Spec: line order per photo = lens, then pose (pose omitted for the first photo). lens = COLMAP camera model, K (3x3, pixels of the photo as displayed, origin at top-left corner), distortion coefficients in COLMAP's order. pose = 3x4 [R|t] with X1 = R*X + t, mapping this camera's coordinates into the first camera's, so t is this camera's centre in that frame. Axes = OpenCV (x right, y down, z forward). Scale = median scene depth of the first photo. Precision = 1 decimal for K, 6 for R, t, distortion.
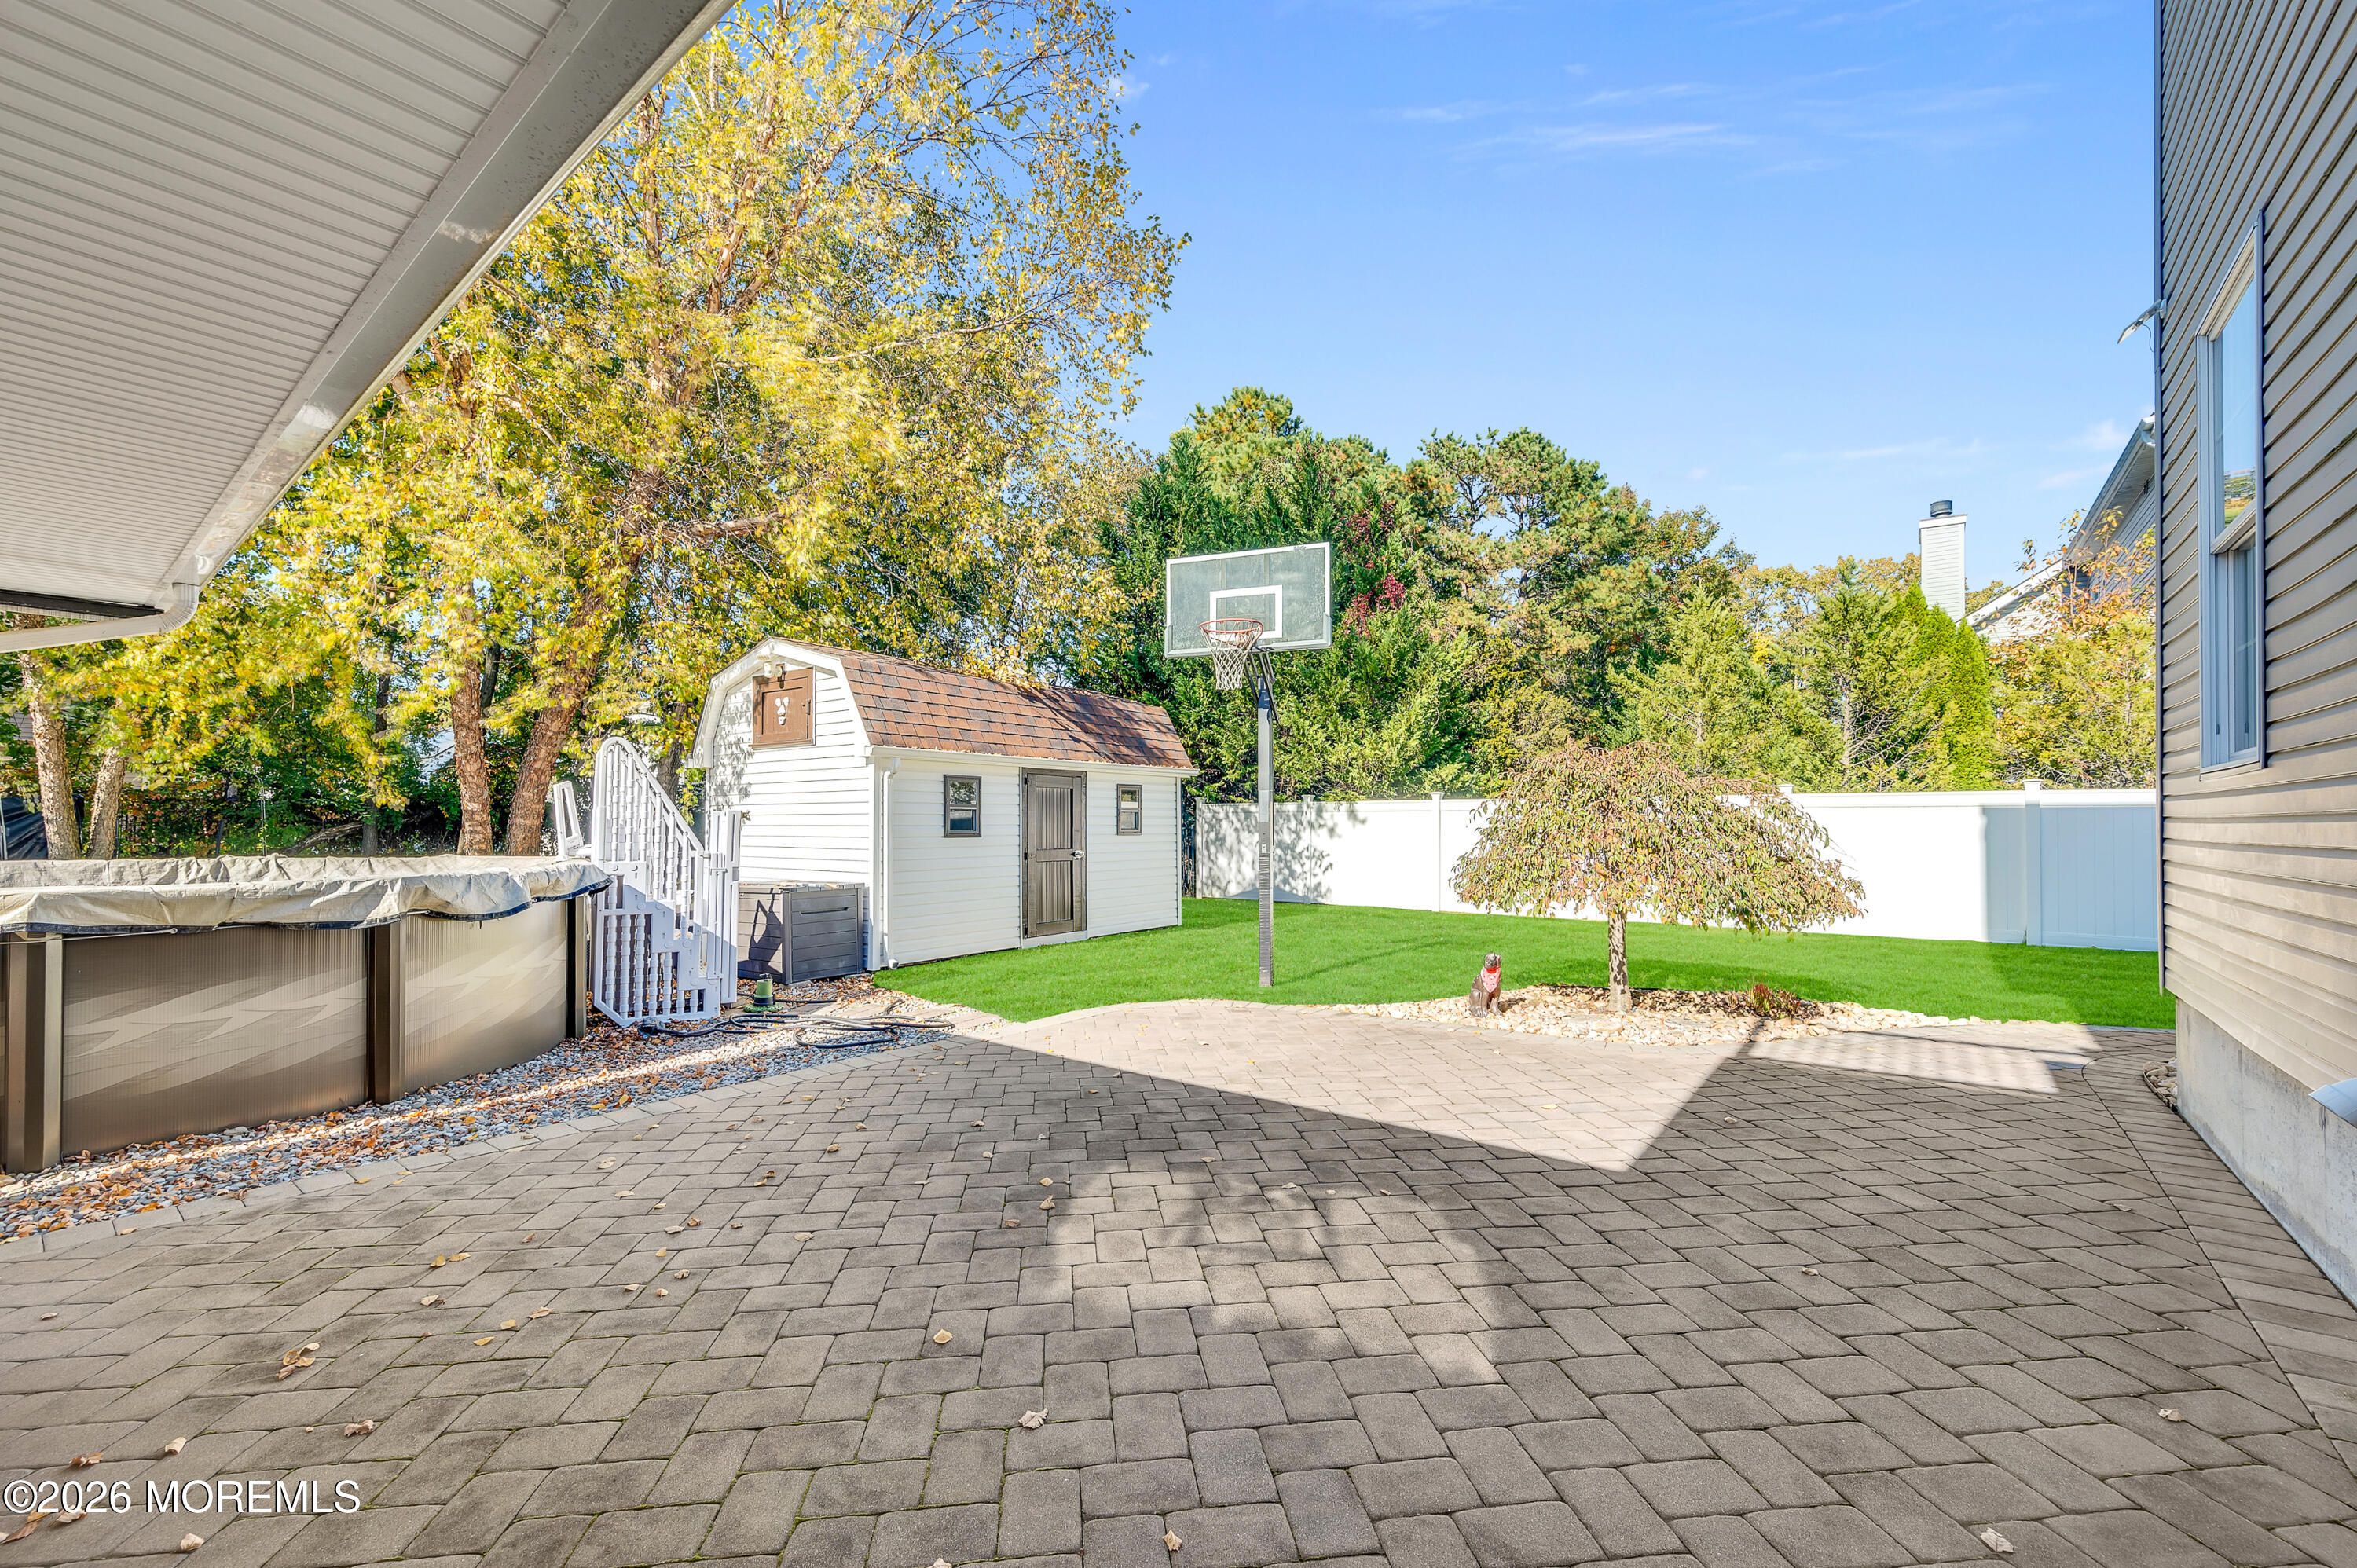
lens RADIAL K [[949.4, 0, 1186.5], [0, 949.4, 805.1], [0, 0, 1]] dist [-0.001137, -0.000124]
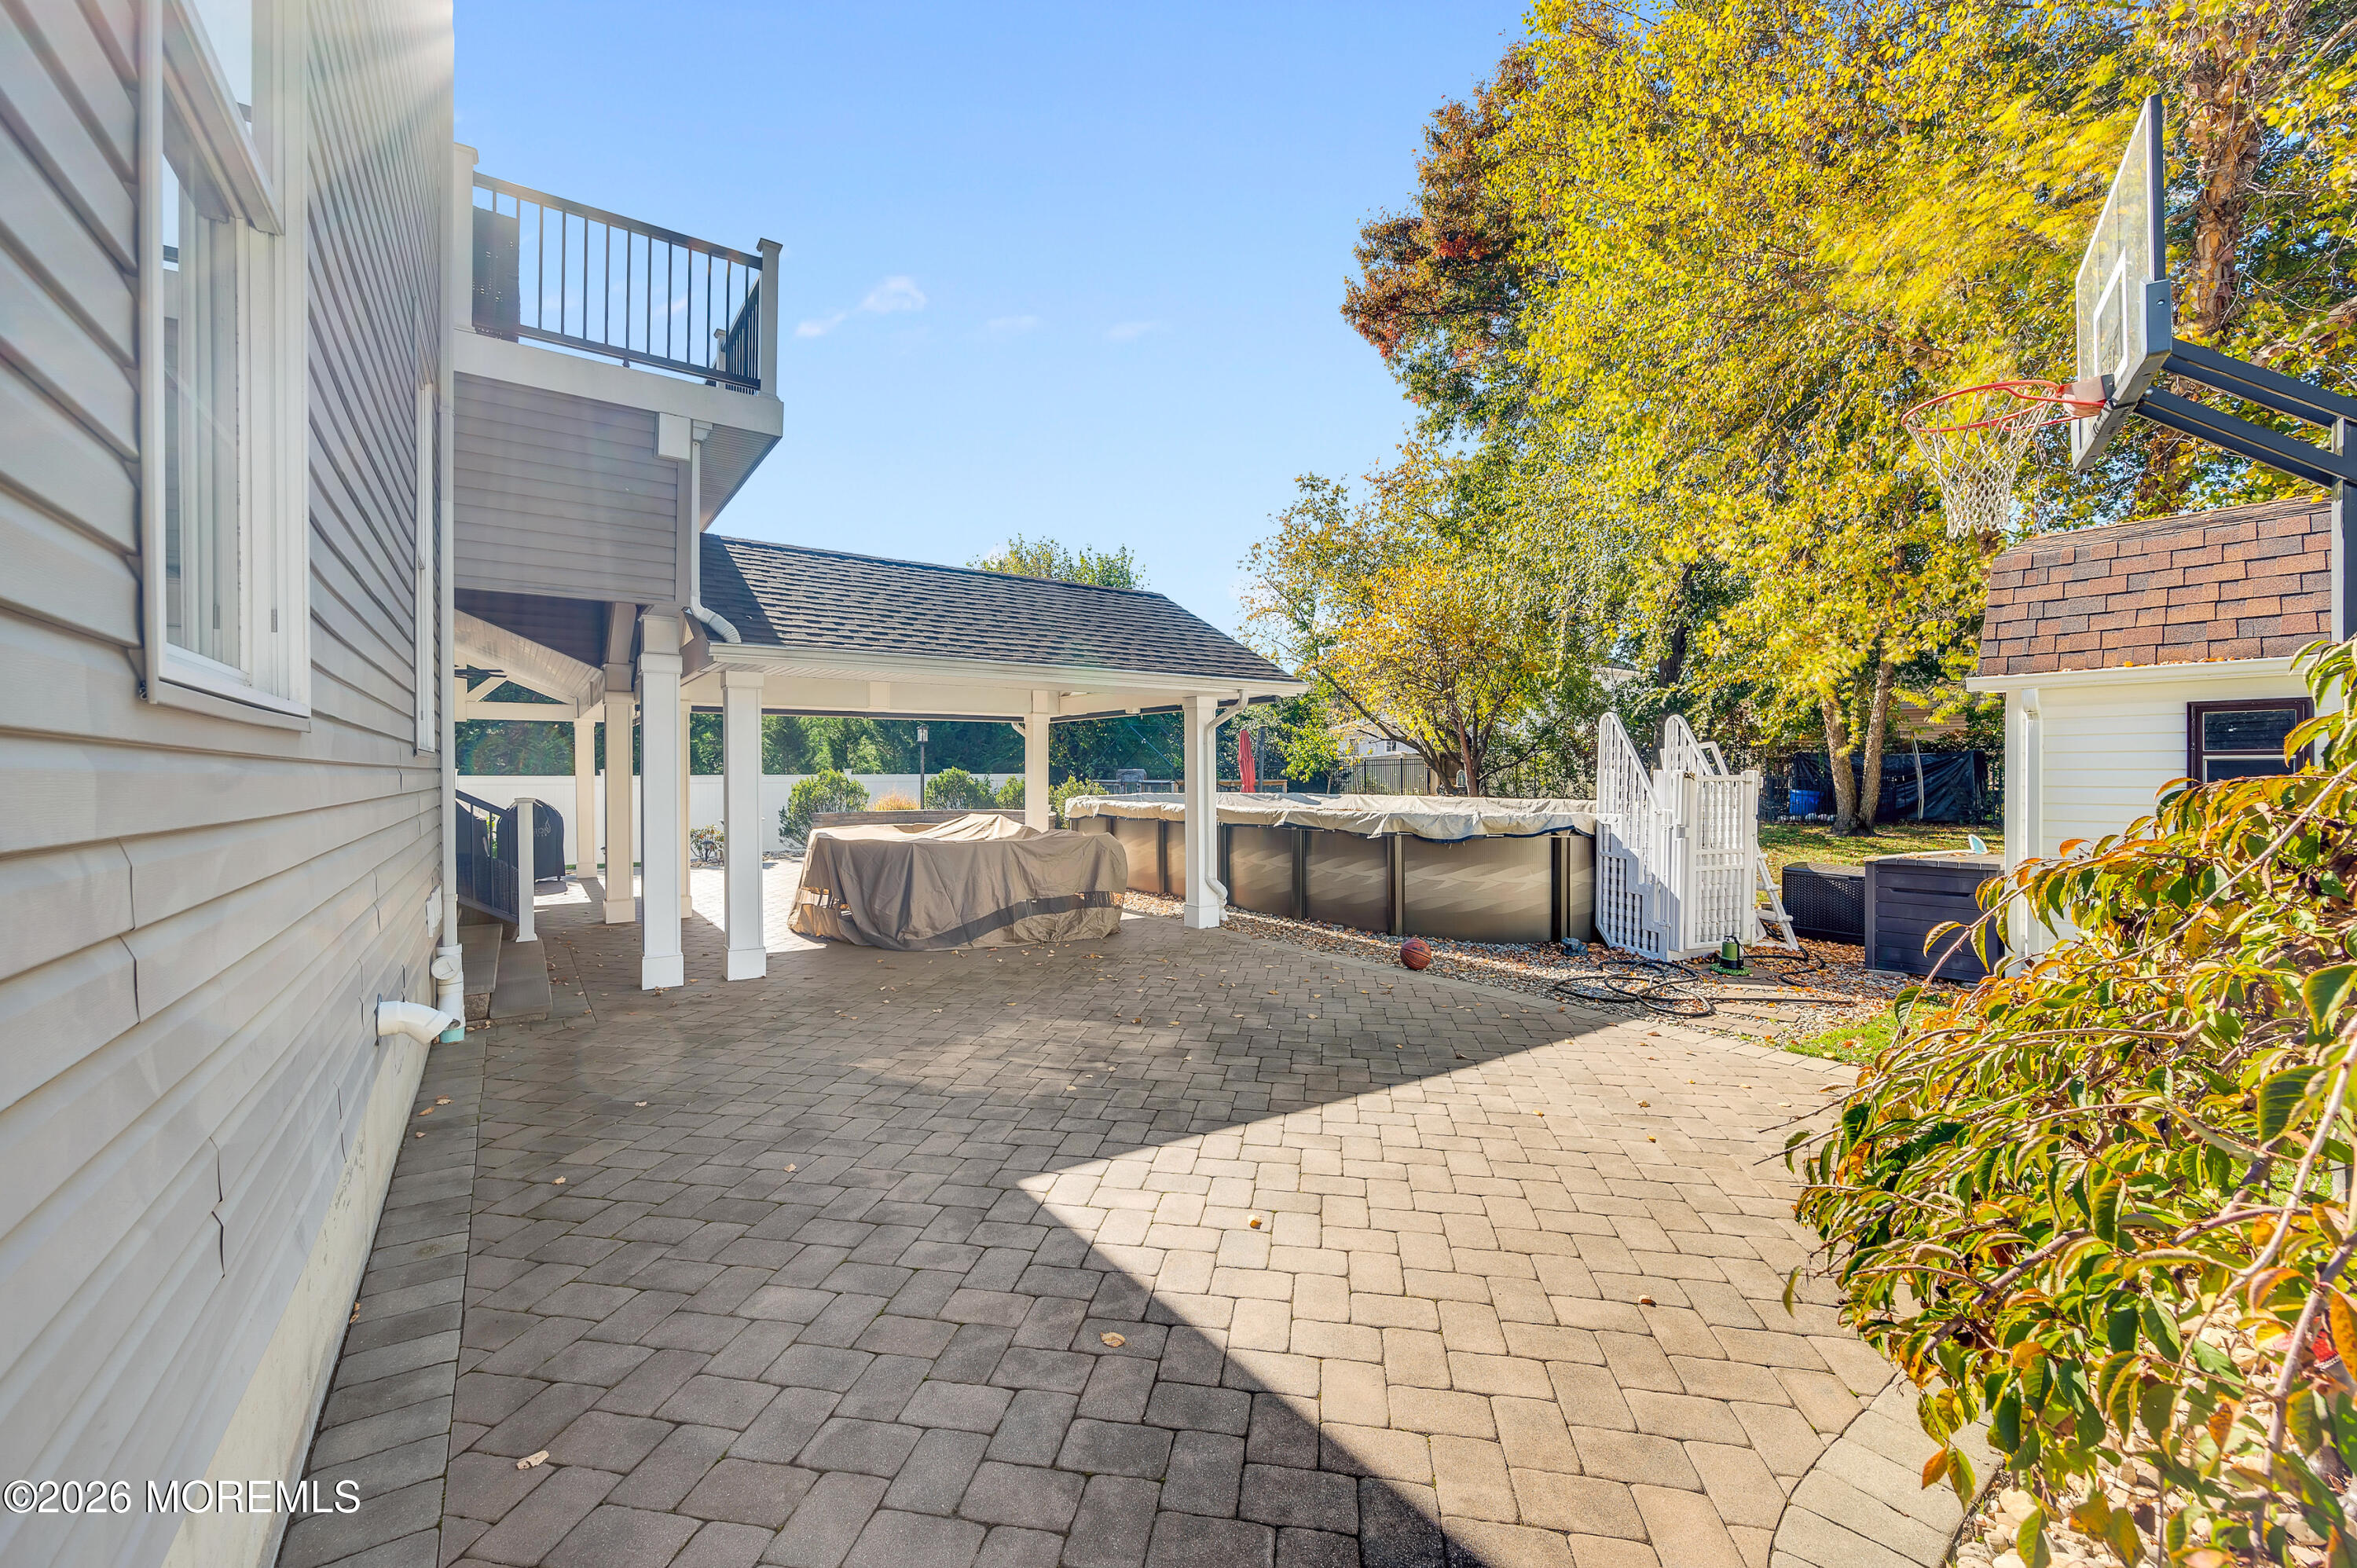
lens RADIAL K [[949.4, 0, 1186.8], [0, 949.4, 775.2], [0, 0, 1]] dist [-0.001137, -0.000124]
pose [[-0.281121, 0.008529, -0.959634, 1.236794], [0.025873, 0.999664, 0.001306, -0.012150], [0.959324, -0.024461, -0.281247, 1.351597]]
